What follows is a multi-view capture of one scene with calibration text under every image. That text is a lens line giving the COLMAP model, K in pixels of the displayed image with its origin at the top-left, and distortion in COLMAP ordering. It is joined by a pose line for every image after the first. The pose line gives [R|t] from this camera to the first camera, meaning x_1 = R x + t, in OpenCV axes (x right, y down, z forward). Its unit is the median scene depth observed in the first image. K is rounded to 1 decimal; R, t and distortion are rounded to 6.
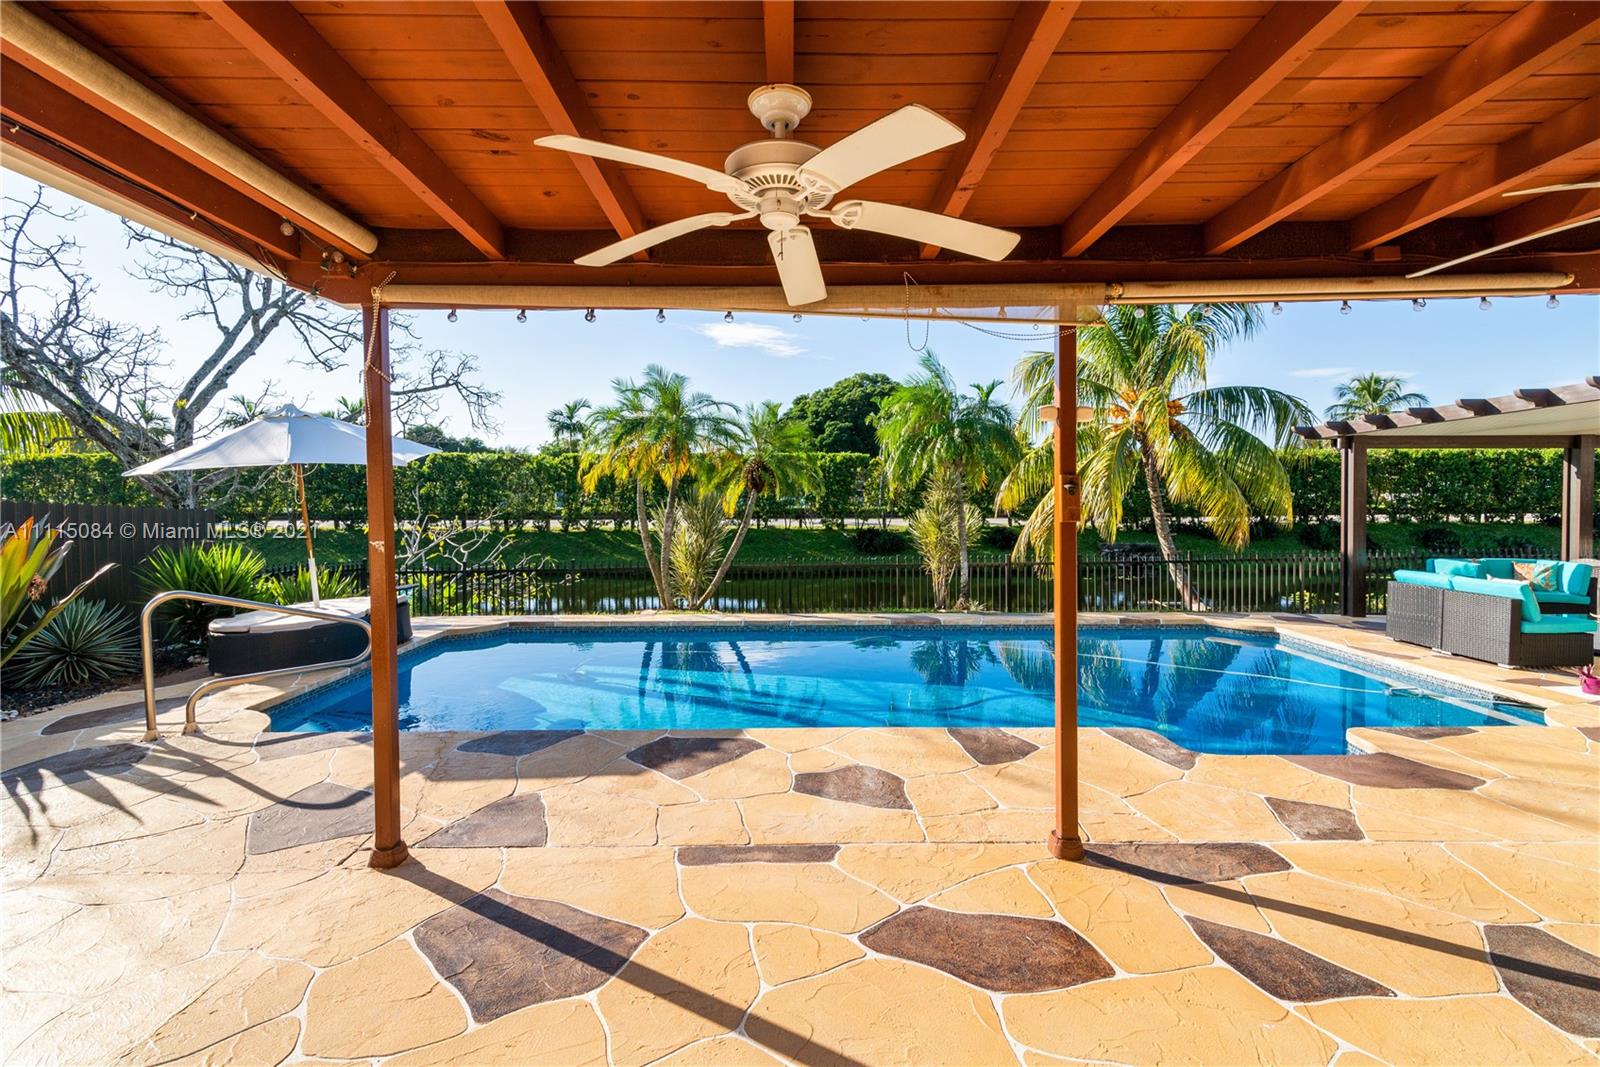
lens RADIAL K [[735.1, 0, 792.9], [0, 735.1, 524.1], [0, 0, 1]] dist [0.013255, -0.000214]
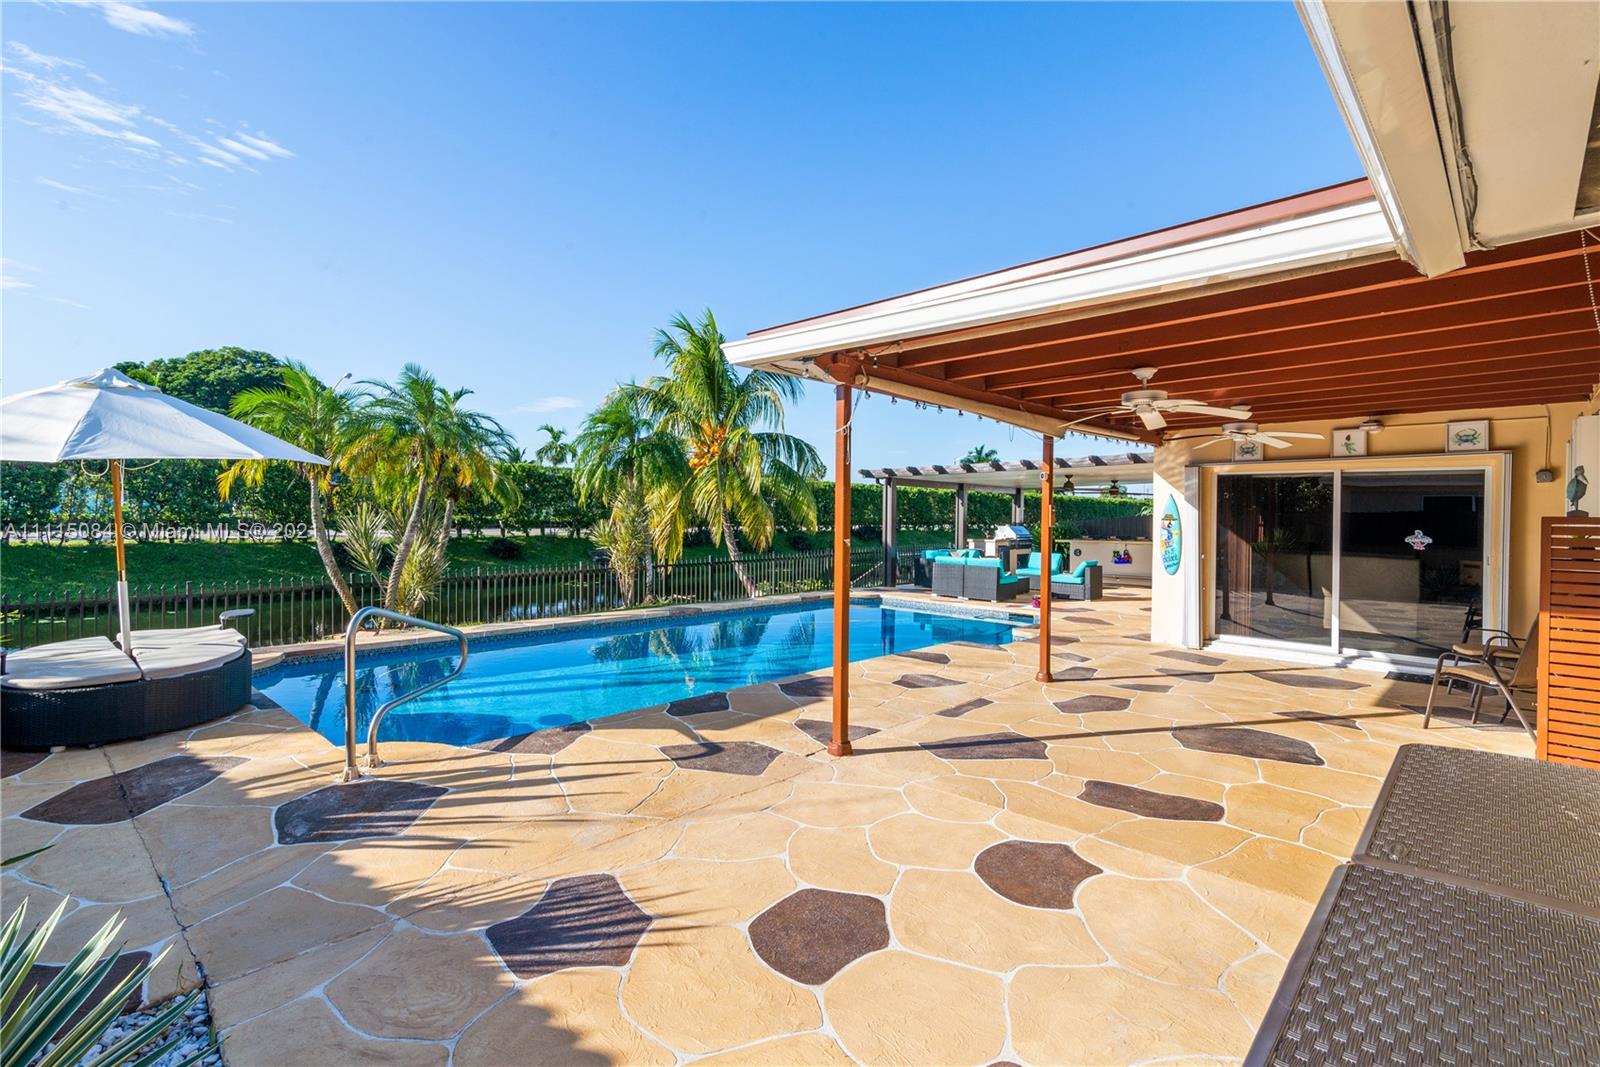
lens RADIAL K [[739.9, 0, 807.0], [0, 739.9, 503.8], [0, 0, 1]] dist [0.010389, -0.001393]
pose [[0.686210, 0.024403, 0.726994, -0.443149], [0.006624, 0.999186, -0.039792, 0.003638], [-0.727373, 0.032121, 0.685490, 0.002843]]
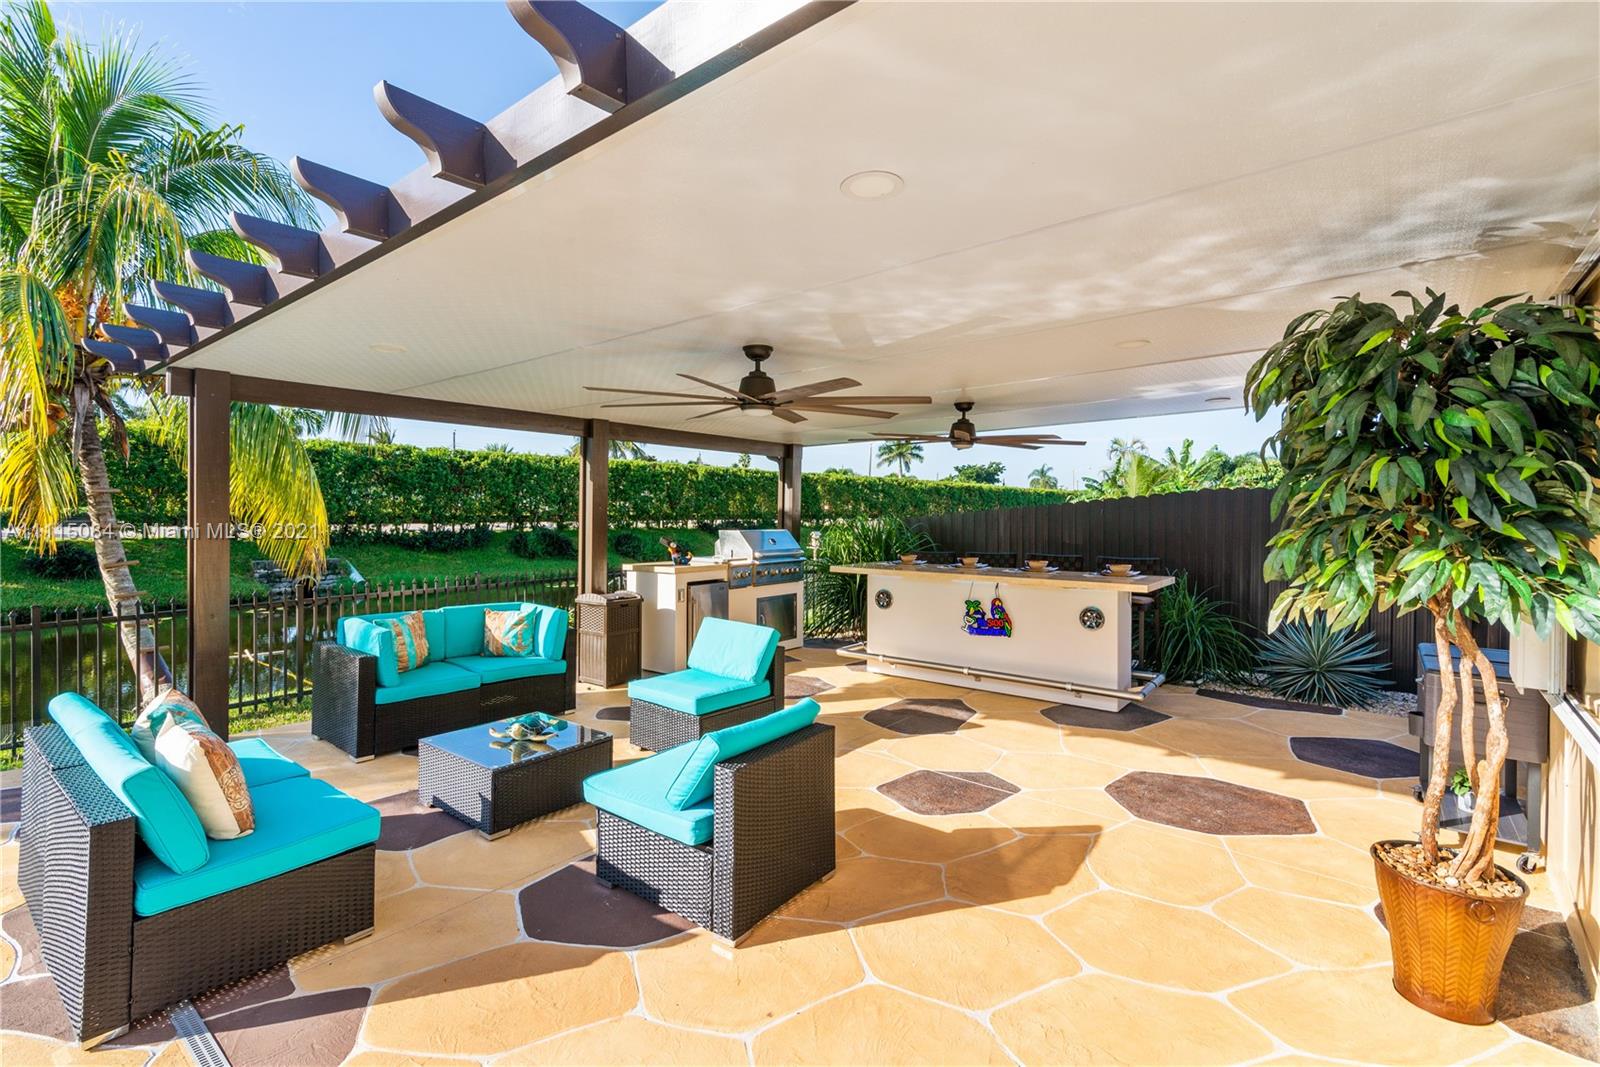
lens RADIAL K [[737.6, 0, 798.6], [0, 737.6, 534.1], [0, 0, 1]] dist [0.011879, -0.000552]
pose [[0.634790, -0.014193, 0.772554, 0.481698], [0.007898, 0.999898, 0.011881, -0.012363], [-0.772644, -0.001440, 0.634838, 0.300136]]
